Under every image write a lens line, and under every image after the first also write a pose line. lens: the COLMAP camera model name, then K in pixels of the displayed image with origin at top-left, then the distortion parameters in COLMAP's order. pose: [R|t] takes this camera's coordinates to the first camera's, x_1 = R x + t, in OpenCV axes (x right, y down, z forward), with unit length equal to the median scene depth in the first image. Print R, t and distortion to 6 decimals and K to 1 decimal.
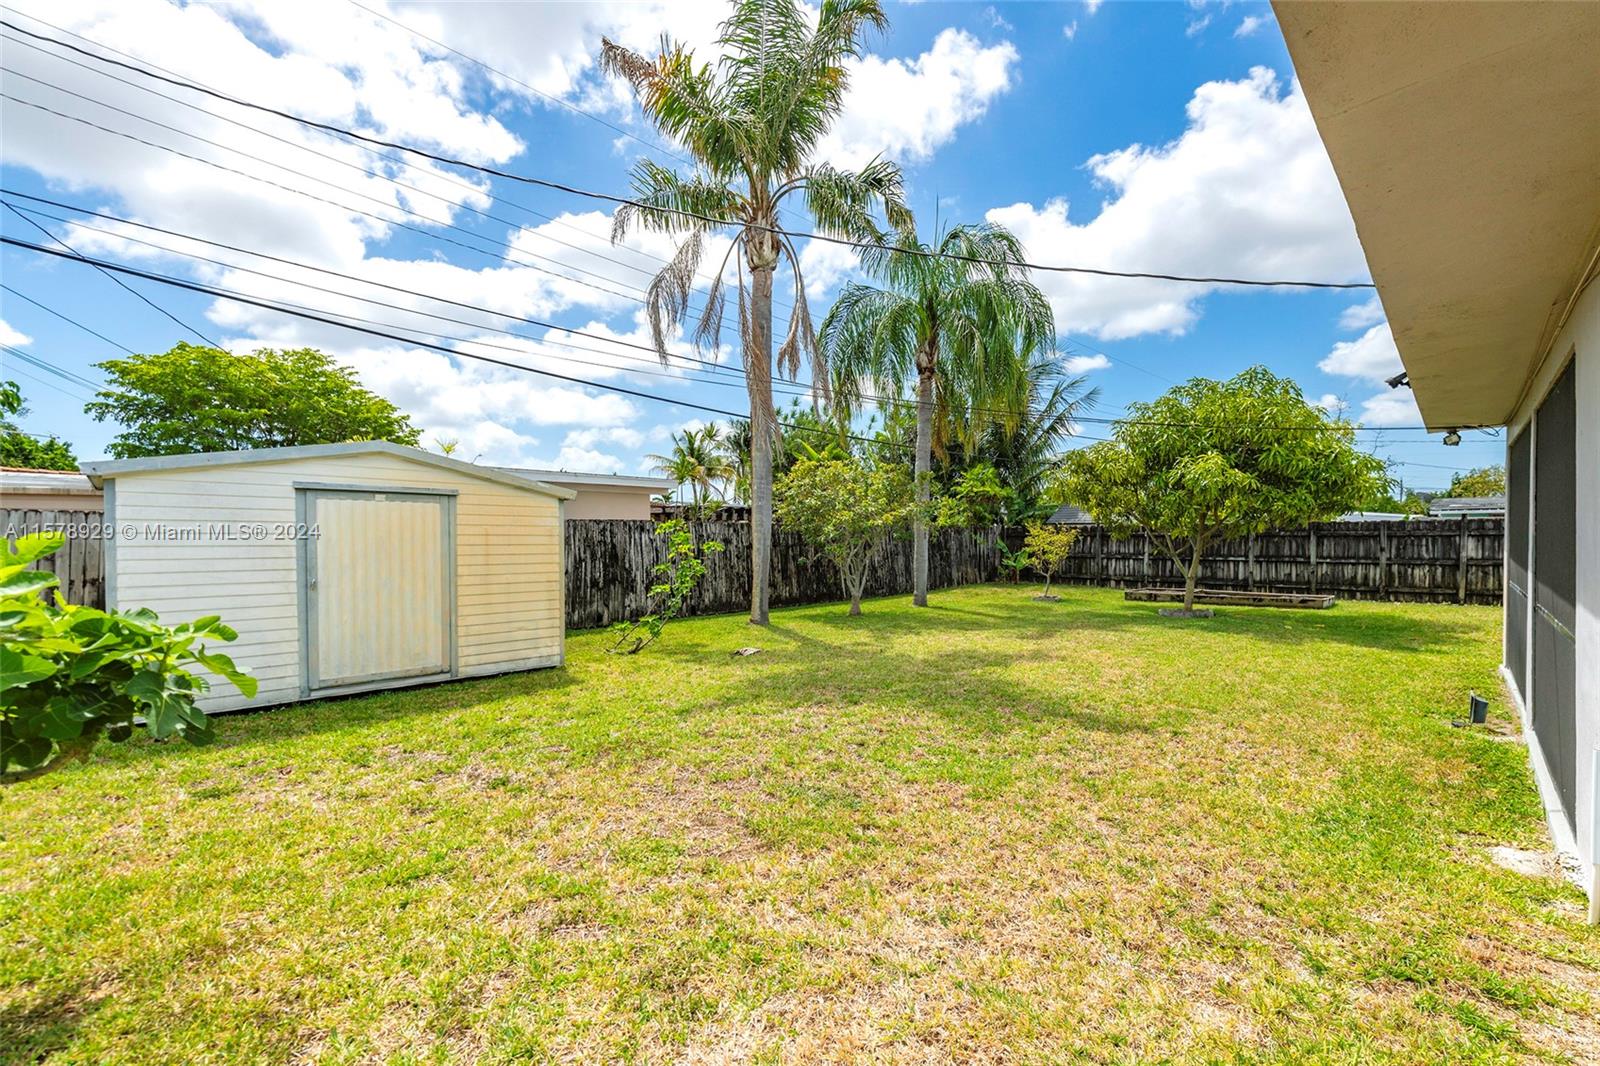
lens RADIAL K [[666.7, 0, 800.0], [0, 666.7, 533.0], [0, 0, 1]] dist [-0.001763, -0.000193]
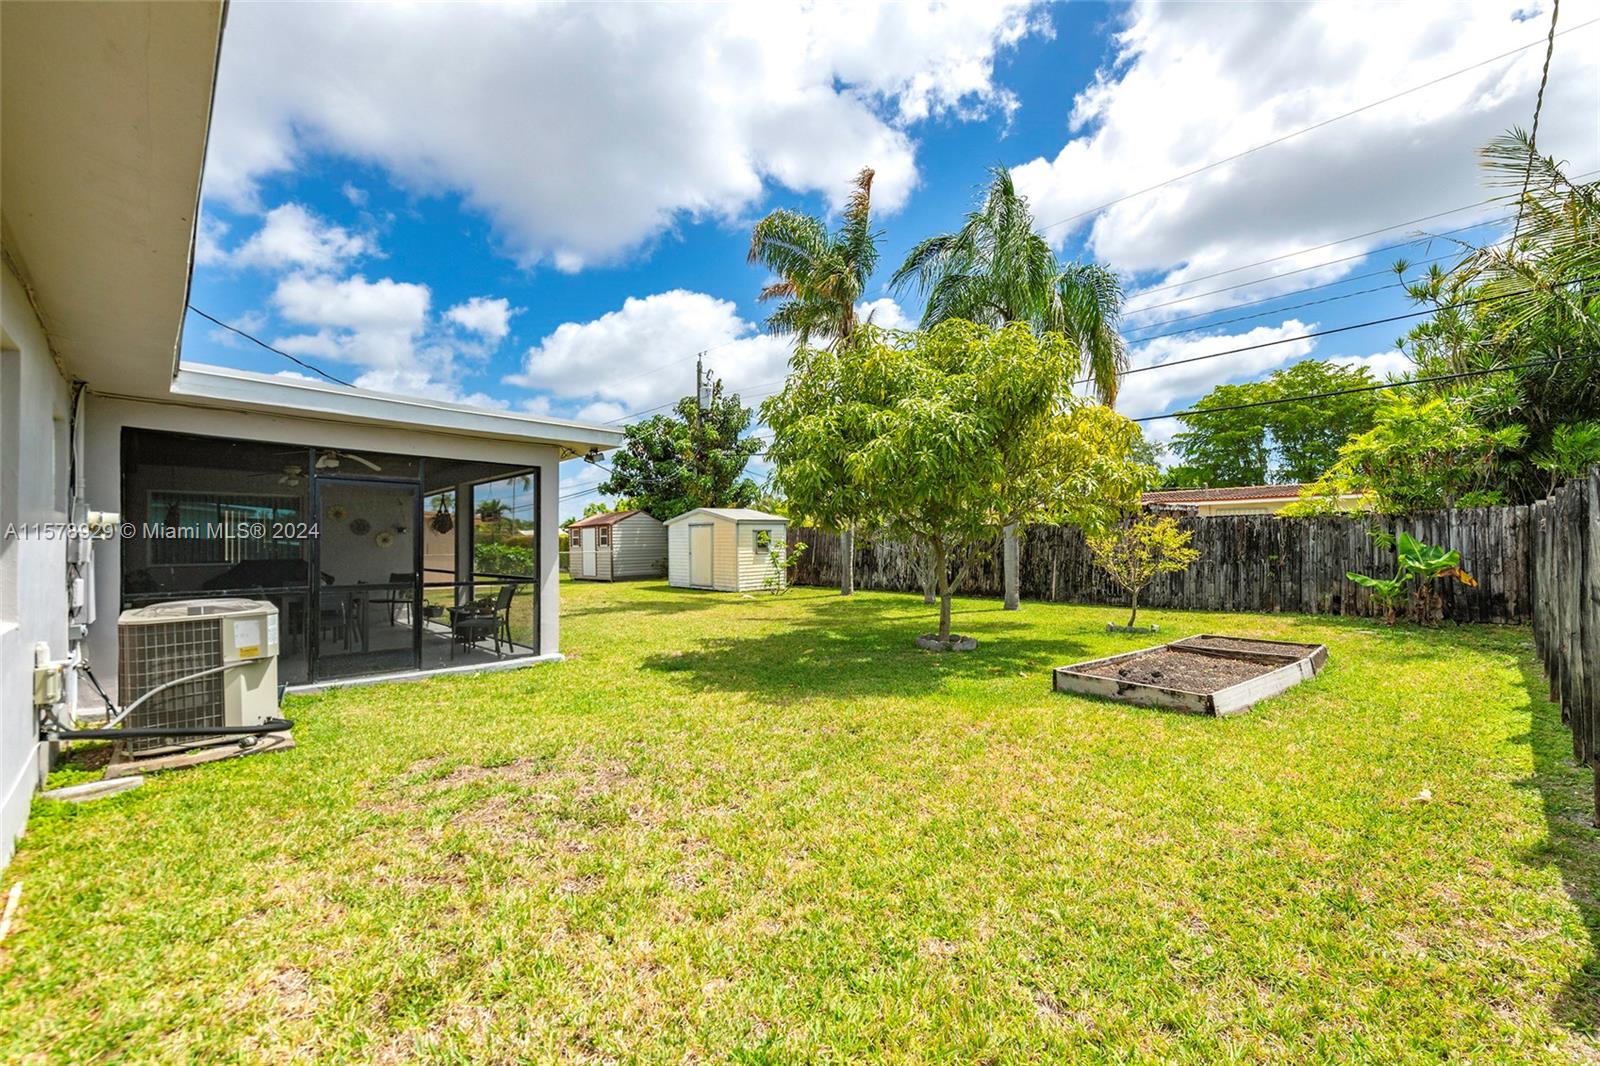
lens RADIAL K [[666.7, 0, 800.0], [0, 666.7, 533.0], [0, 0, 1]] dist [-0.001763, -0.000193]
pose [[0.008245, -0.002184, -0.999964, 1.333376], [0.015029, 0.999885, -0.002060, -0.004234], [0.999853, -0.015011, 0.008277, 0.788562]]
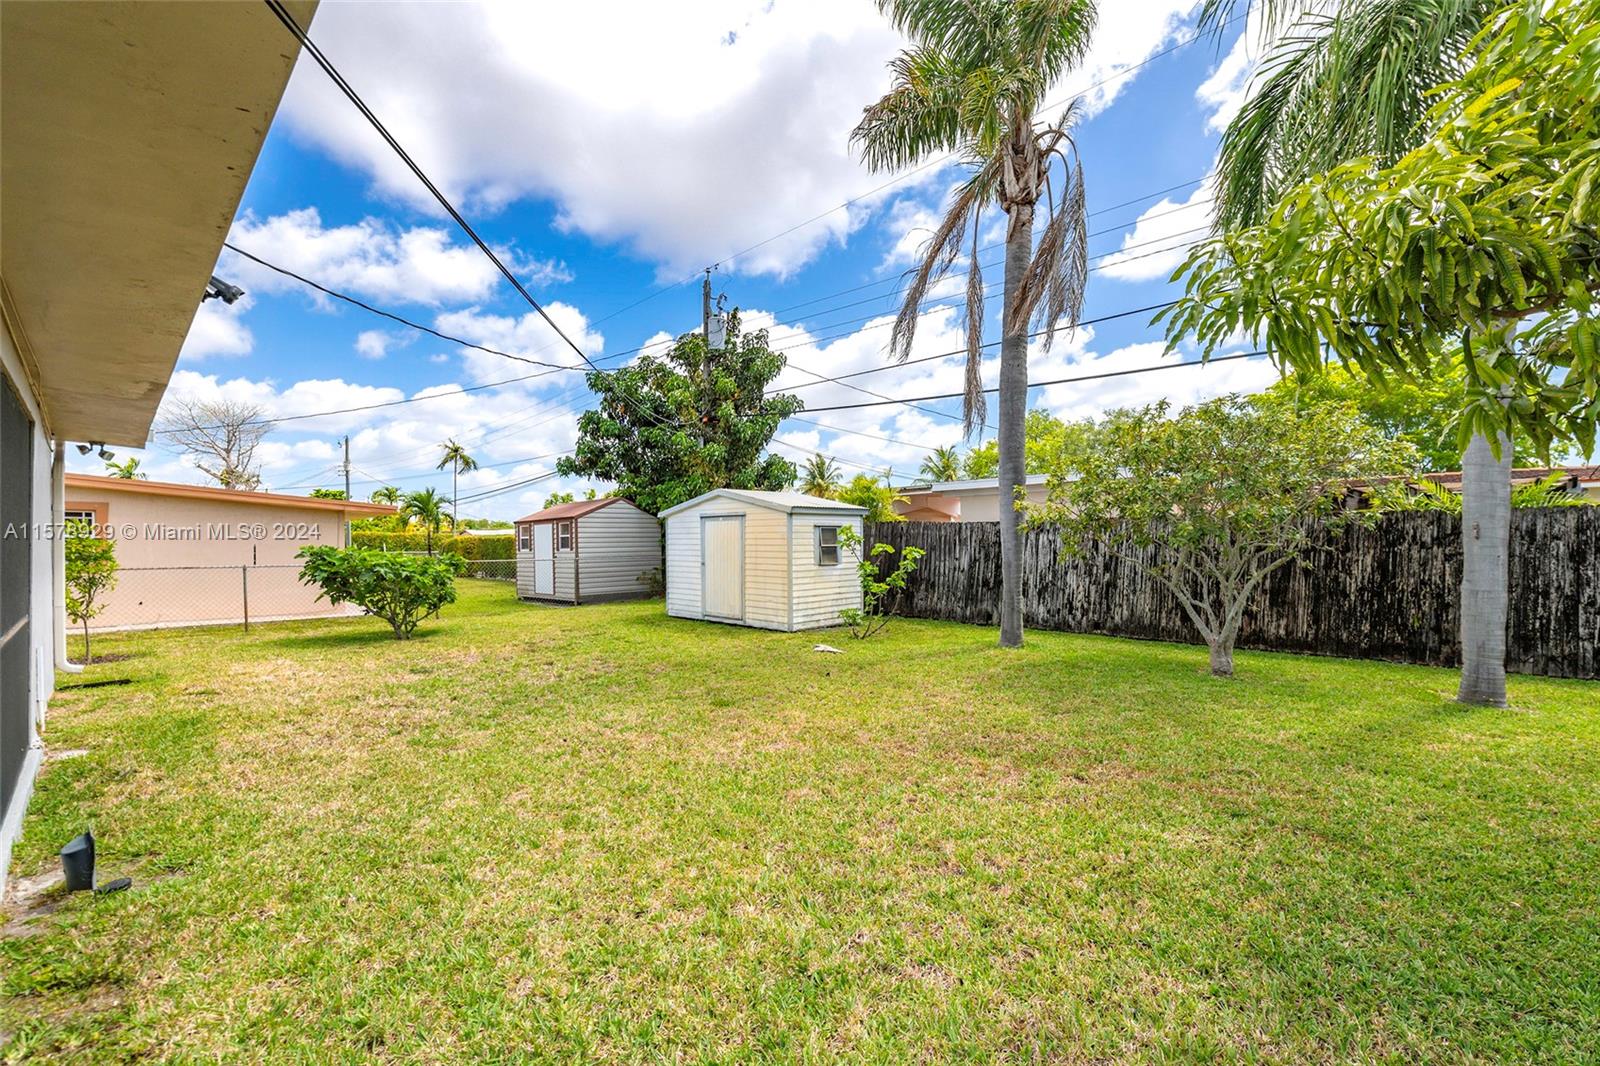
lens RADIAL K [[666.7, 0, 800.0], [0, 666.7, 533.0], [0, 0, 1]] dist [-0.001763, -0.000193]
pose [[0.044385, -0.004180, -0.999006, 0.678391], [0.012612, 0.999914, -0.003623, -0.002099], [0.998935, -0.012438, 0.044434, 0.627027]]
